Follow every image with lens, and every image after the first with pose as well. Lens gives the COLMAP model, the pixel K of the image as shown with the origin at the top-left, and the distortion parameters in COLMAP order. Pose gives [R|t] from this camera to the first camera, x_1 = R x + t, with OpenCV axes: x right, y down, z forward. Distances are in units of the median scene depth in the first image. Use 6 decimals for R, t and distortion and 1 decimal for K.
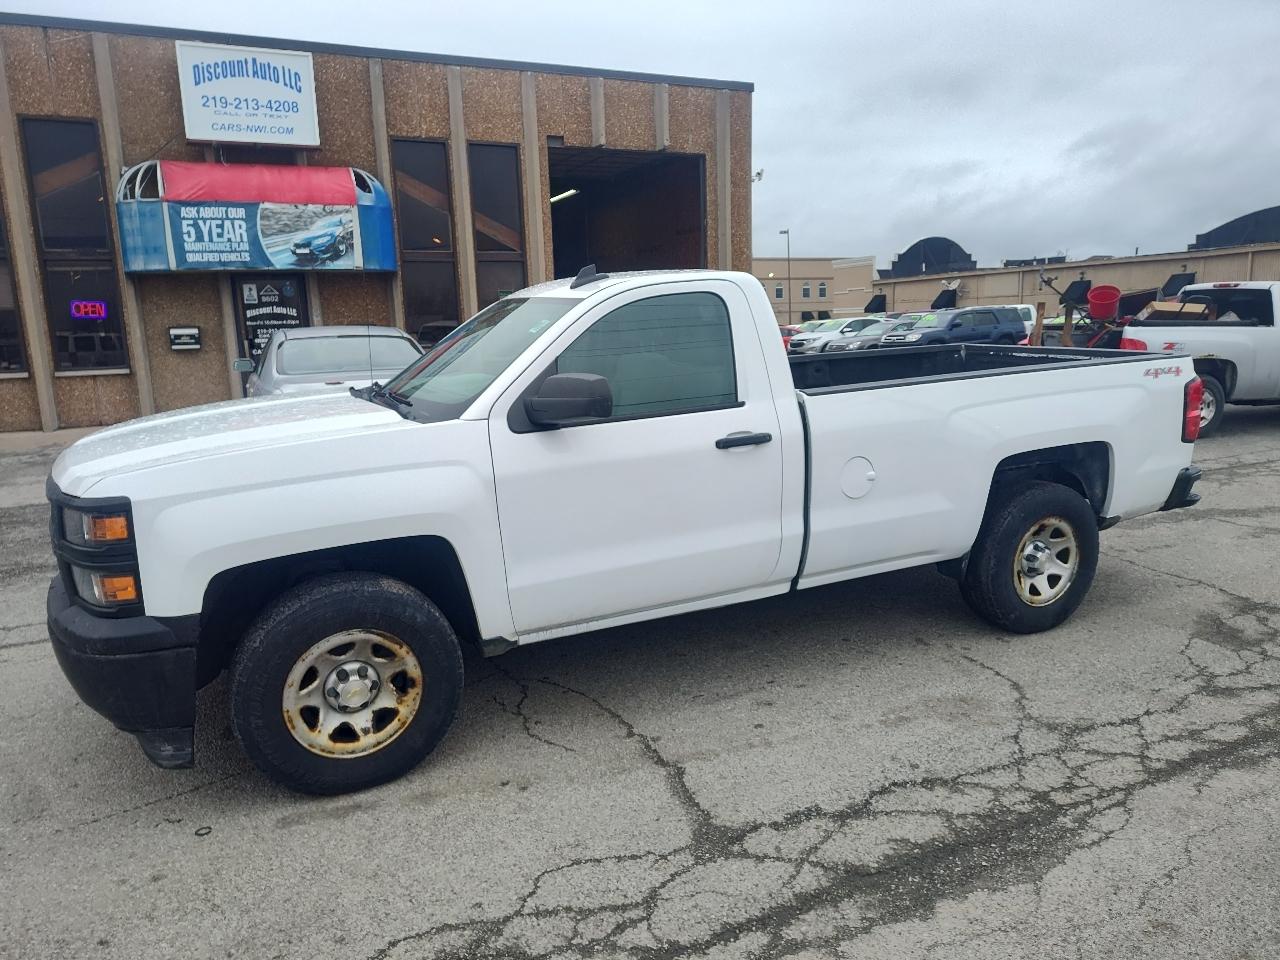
lens RADIAL K [[864.9, 0, 632.7], [0, 864.9, 480.0], [0, 0, 1]] dist [0.059377, -0.080197]
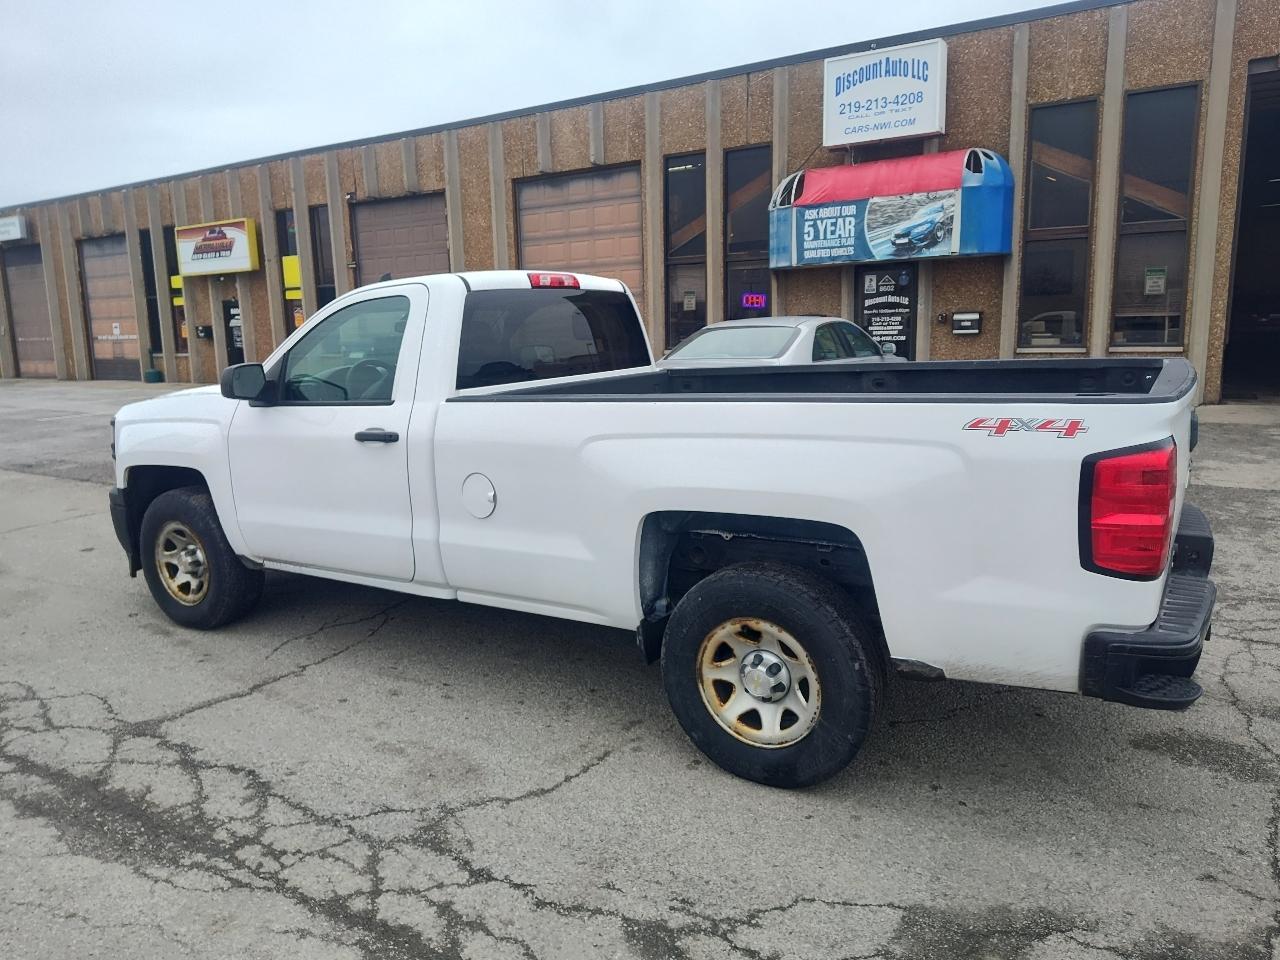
lens RADIAL K [[864.9, 0, 632.7], [0, 864.9, 480.0], [0, 0, 1]] dist [0.059377, -0.080197]
pose [[0.557604, 0.159555, -0.814629, 0.333992], [-0.144162, 0.985055, 0.094258, -0.039443], [0.817493, 0.064880, 0.572272, 0.185908]]
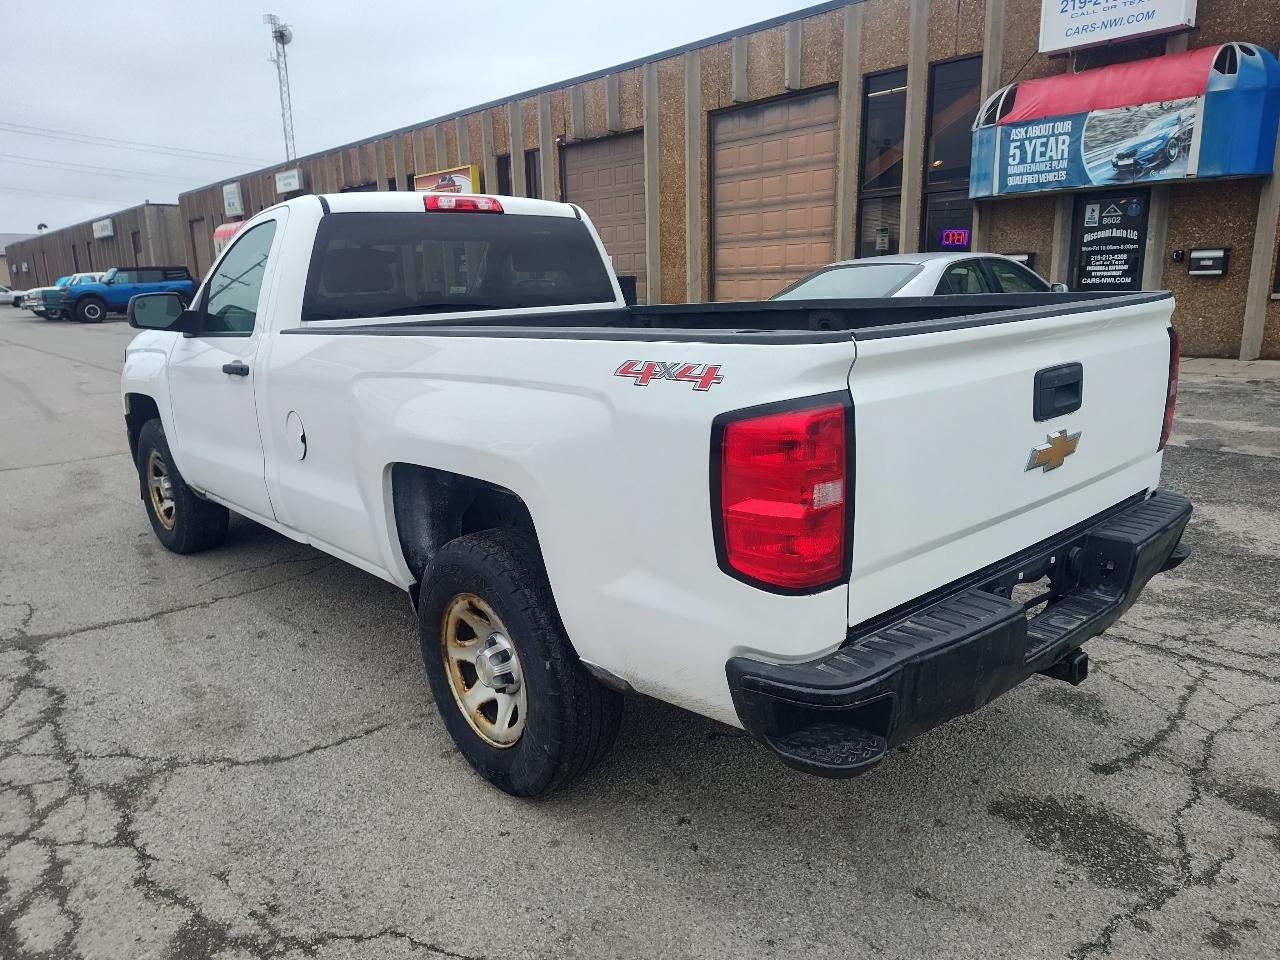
lens RADIAL K [[880.9, 0, 657.3], [0, 880.9, 480.9], [0, 0, 1]] dist [0.029114, -0.035317]
pose [[0.314495, 0.233437, -0.920109, 0.359794], [-0.159712, 0.968486, 0.191121, -0.055752], [0.935727, 0.086846, 0.341867, 0.317731]]
